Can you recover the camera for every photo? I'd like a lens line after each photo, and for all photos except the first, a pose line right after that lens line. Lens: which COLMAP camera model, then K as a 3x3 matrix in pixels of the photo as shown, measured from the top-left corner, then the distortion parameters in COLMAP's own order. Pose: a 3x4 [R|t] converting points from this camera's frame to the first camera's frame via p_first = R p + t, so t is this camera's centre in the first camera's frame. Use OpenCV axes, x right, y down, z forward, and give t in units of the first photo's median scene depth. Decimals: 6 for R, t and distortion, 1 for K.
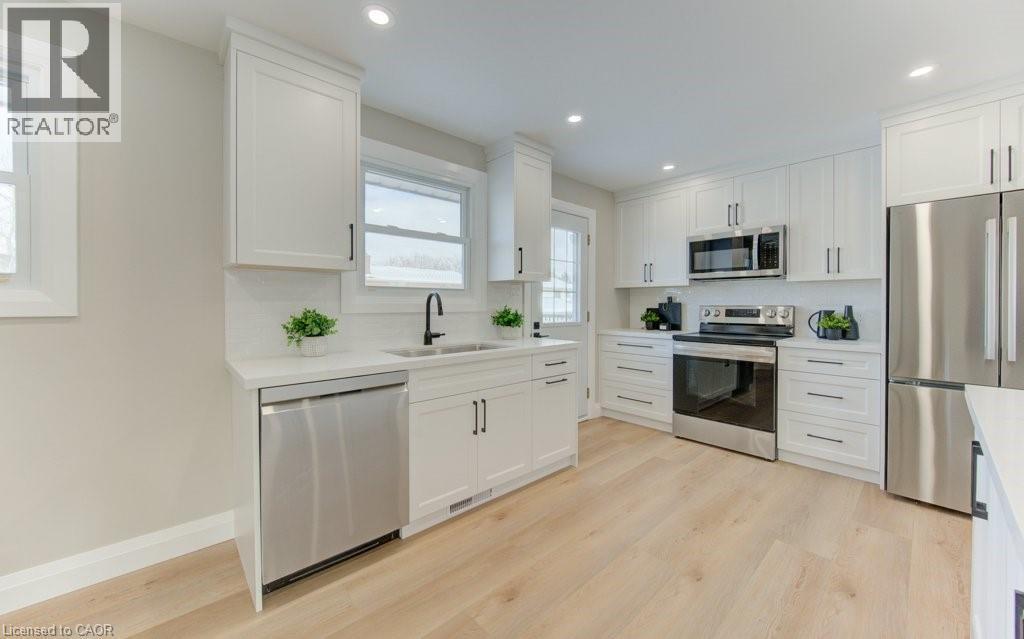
lens RADIAL K [[378.0, 0, 505.0], [0, 378.0, 304.7], [0, 0, 1]] dist [-0.002917, -0.000242]
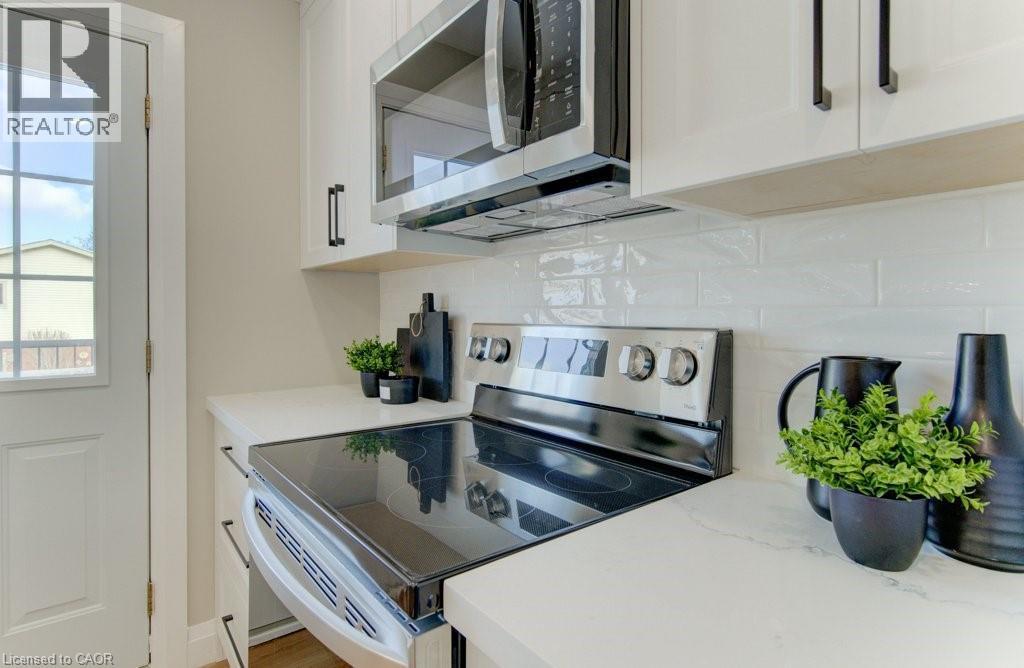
lens RADIAL K [[522.6, 0, 512.9], [0, 522.6, 319.8], [0, 0, 1]] dist [0.003238, 0.000643]
pose [[0.998731, -0.000824, -0.050349, 0.683469], [0.001509, 0.999907, 0.013558, -0.006502], [0.050333, -0.013617, 0.998640, 0.726139]]
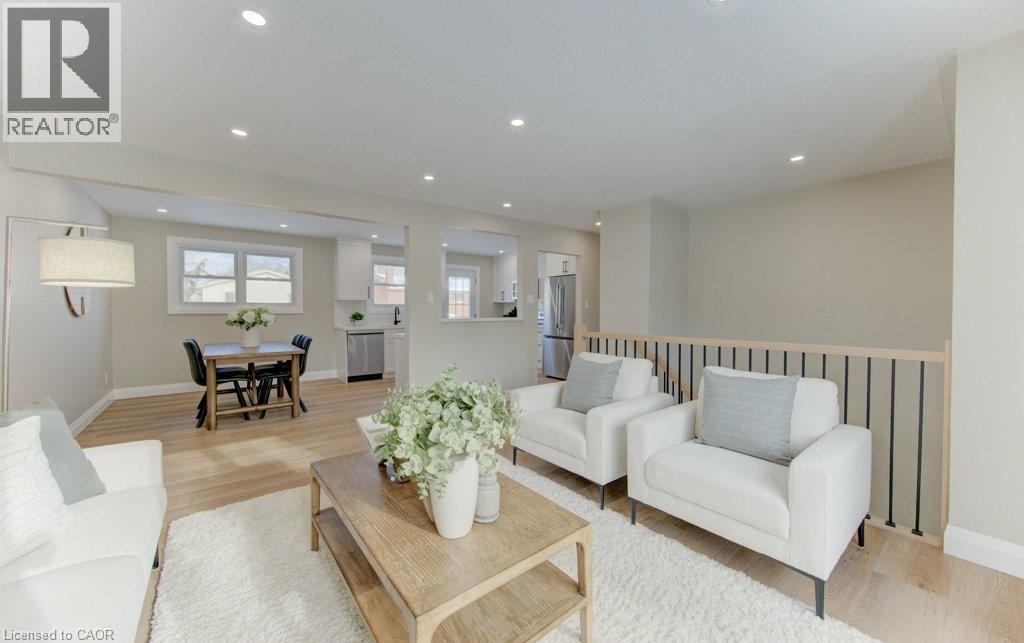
lens RADIAL K [[393.0, 0, 496.0], [0, 393.0, 319.9], [0, 0, 1]] dist [0.000249, 0.000039]
pose [[0.995343, 0.003069, -0.096349, 0.700904], [-0.000673, 0.999690, 0.024894, -0.003580], [0.096396, -0.024713, 0.995036, -1.573718]]
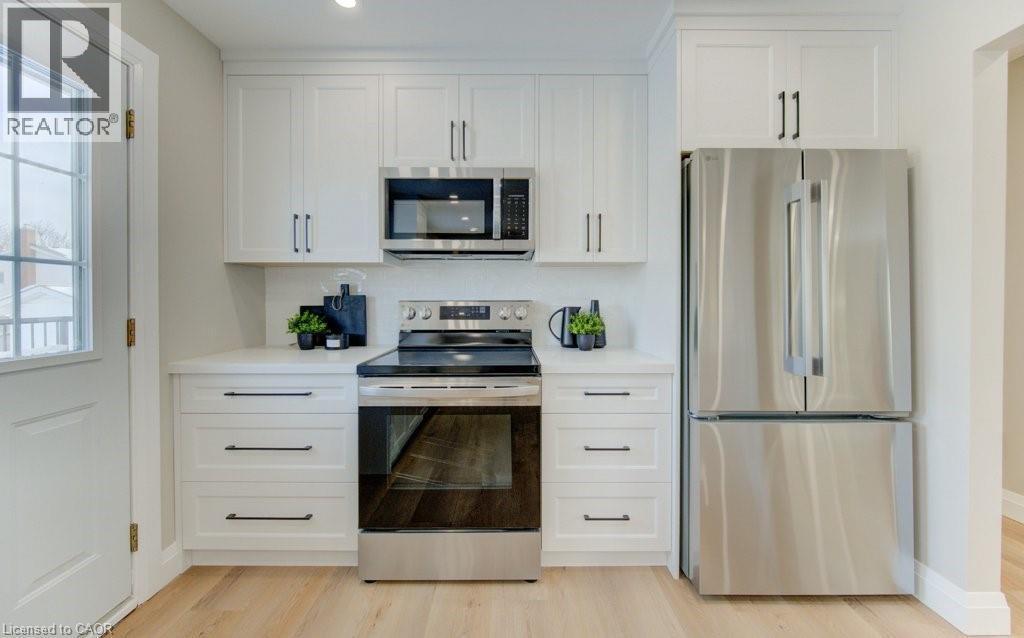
lens RADIAL K [[378.0, 0, 505.0], [0, 378.0, 304.2], [0, 0, 1]] dist [-0.002917, -0.000242]
pose [[0.667742, -0.015020, 0.744241, 0.239523], [0.001246, 0.999818, 0.019060, -0.003812], [-0.744392, -0.011800, 0.667639, 0.602652]]
